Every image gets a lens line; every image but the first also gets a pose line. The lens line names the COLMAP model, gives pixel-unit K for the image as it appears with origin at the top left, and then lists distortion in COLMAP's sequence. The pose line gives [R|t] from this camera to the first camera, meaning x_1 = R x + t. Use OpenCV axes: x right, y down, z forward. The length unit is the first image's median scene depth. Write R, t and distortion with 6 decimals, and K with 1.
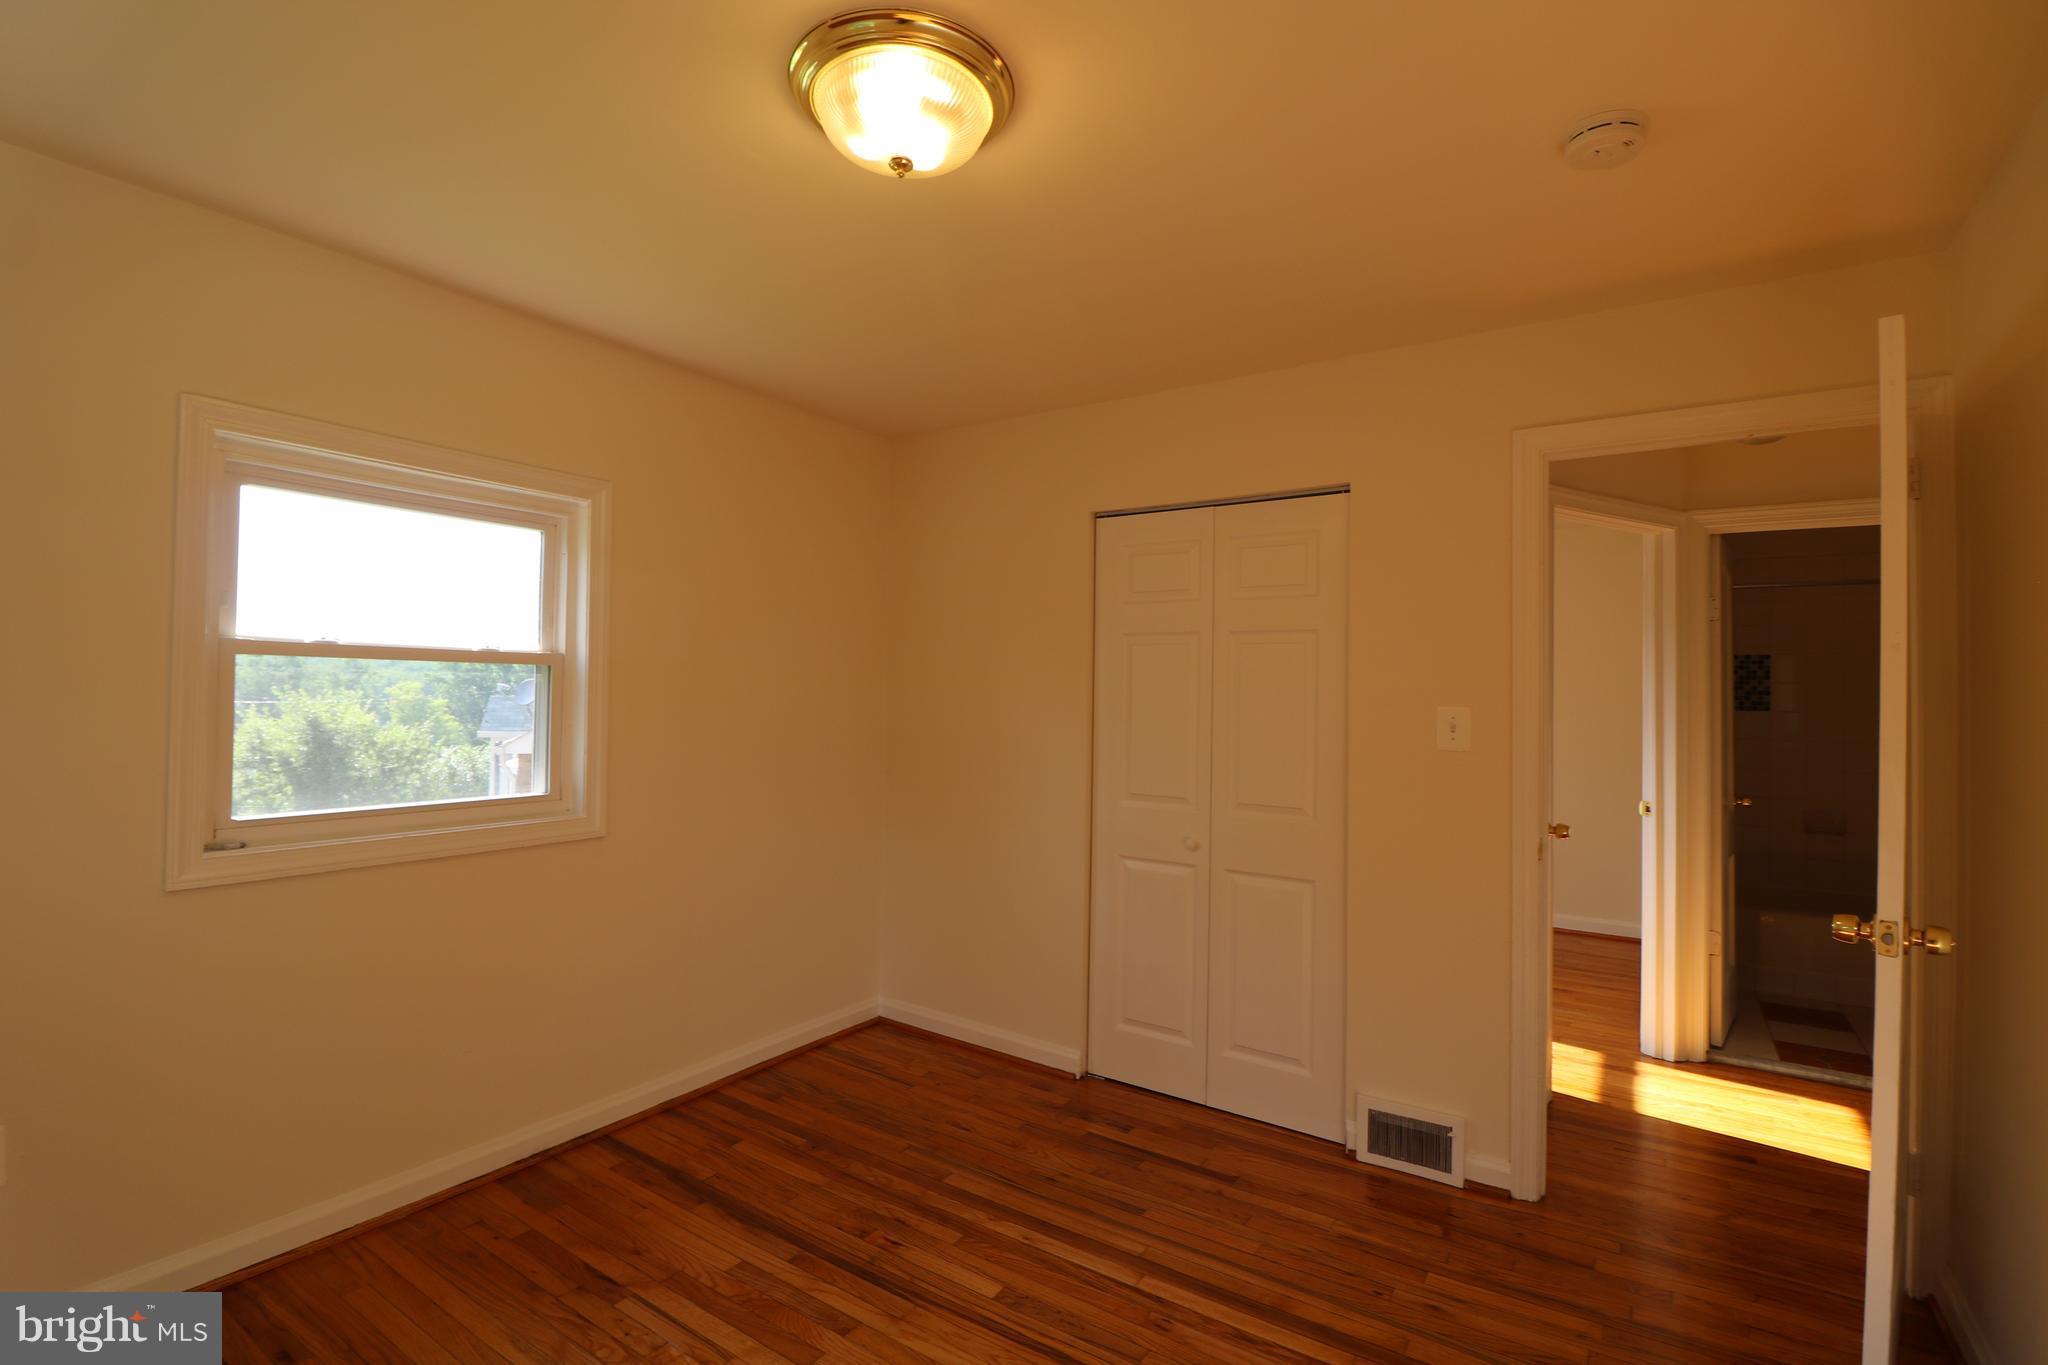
lens RADIAL K [[952.0, 0, 999.7], [0, 952.0, 675.7], [0, 0, 1]] dist [-0.003371, -0.007884]
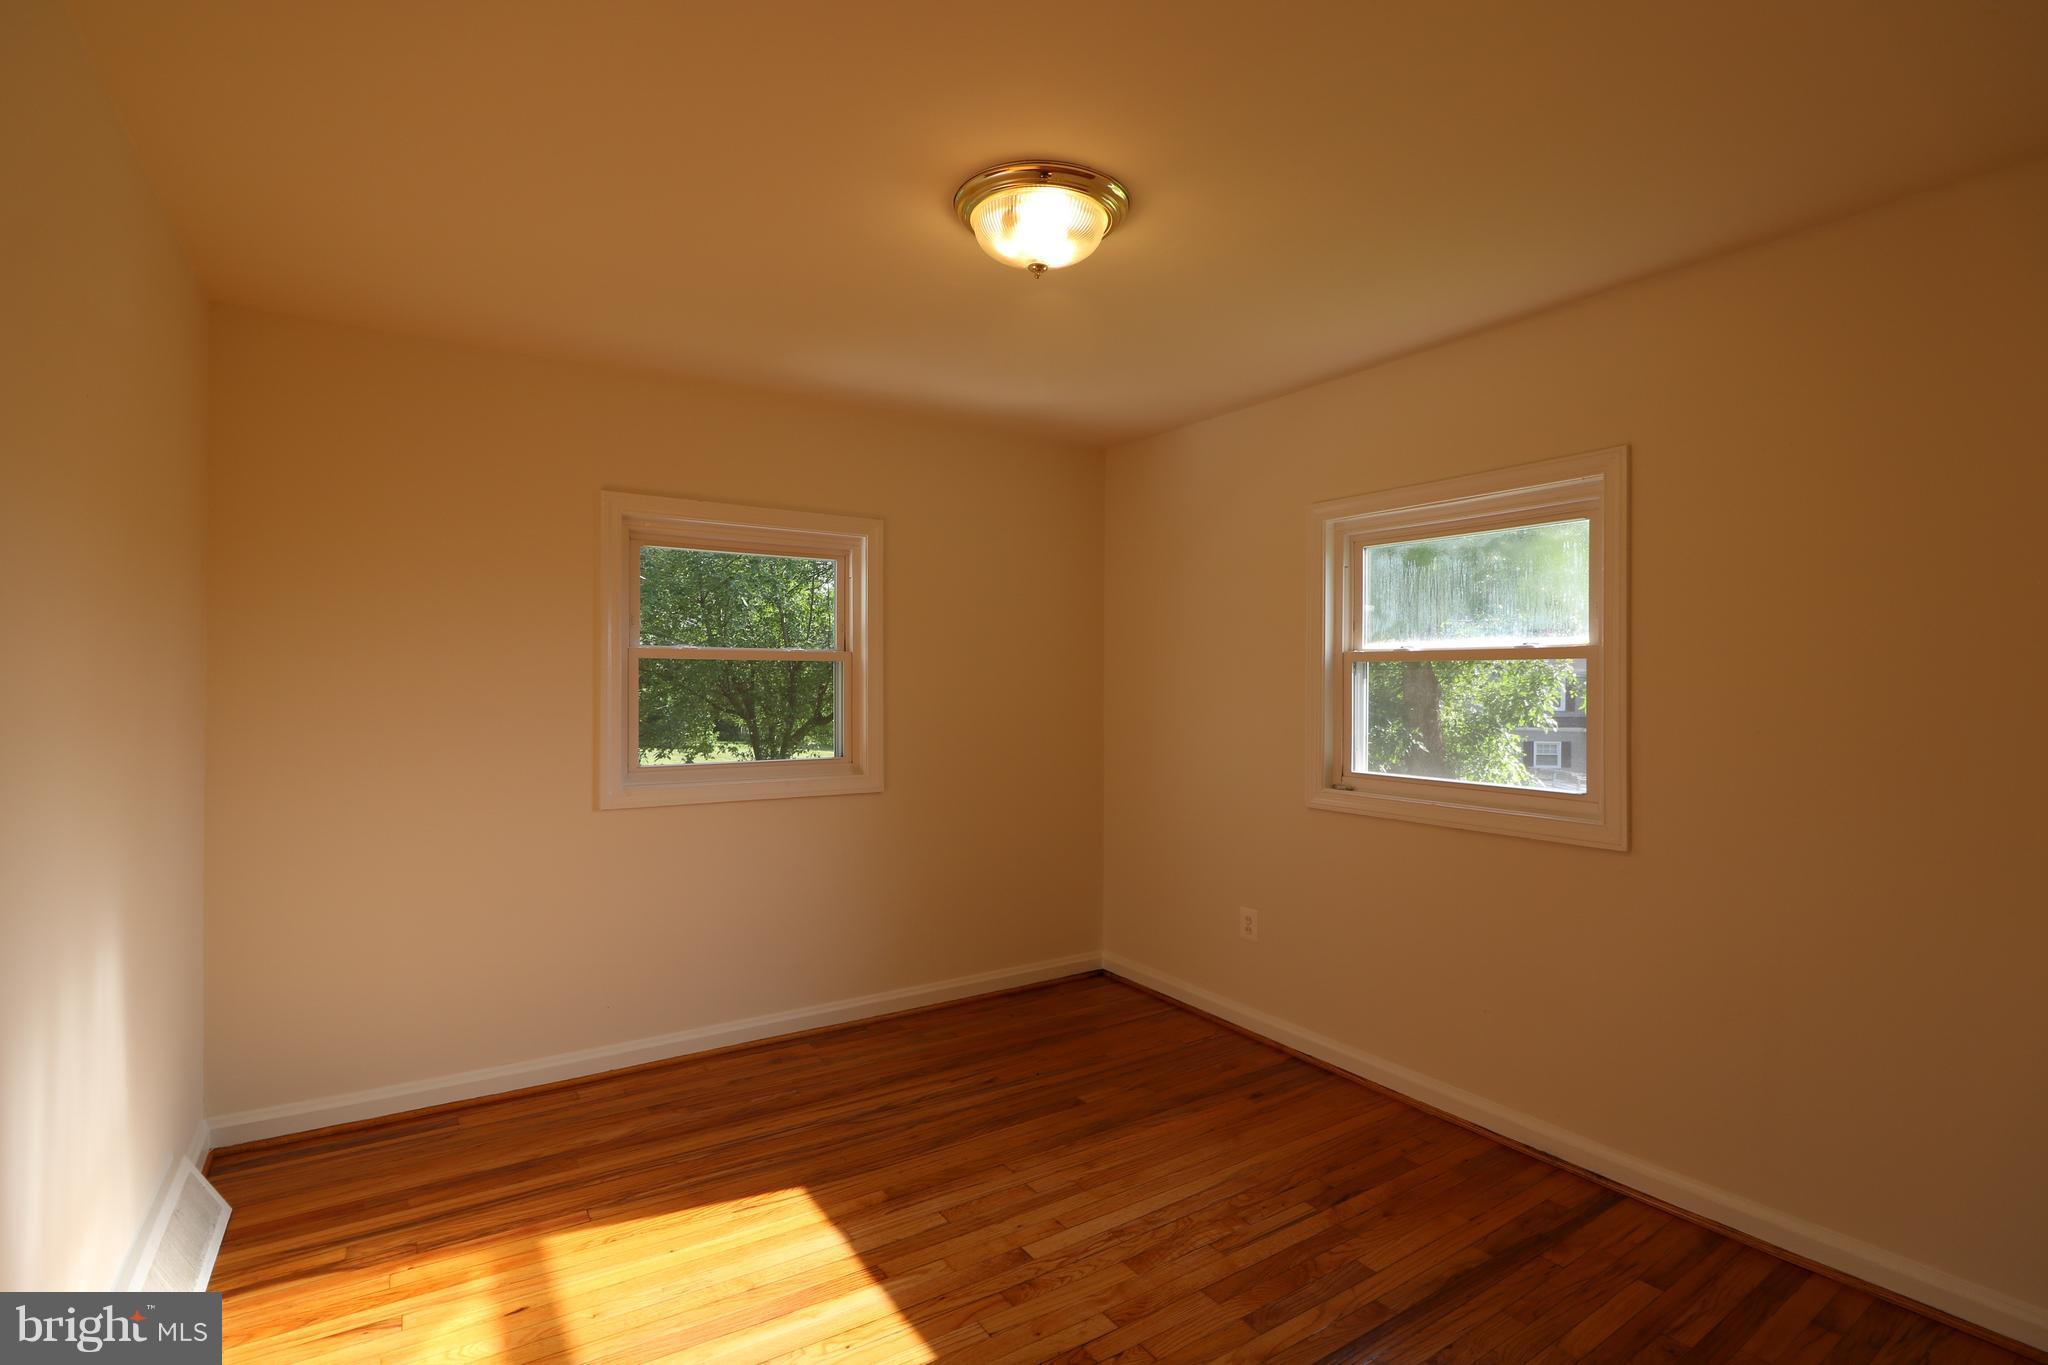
lens RADIAL K [[952.0, 0, 999.7], [0, 952.0, 675.7], [0, 0, 1]] dist [-0.003371, -0.007884]
pose [[-0.394139, -0.022116, -0.918785, 0.710128], [0.005198, 0.999641, -0.026292, 0.031377], [0.919036, -0.015138, -0.393883, 0.947034]]
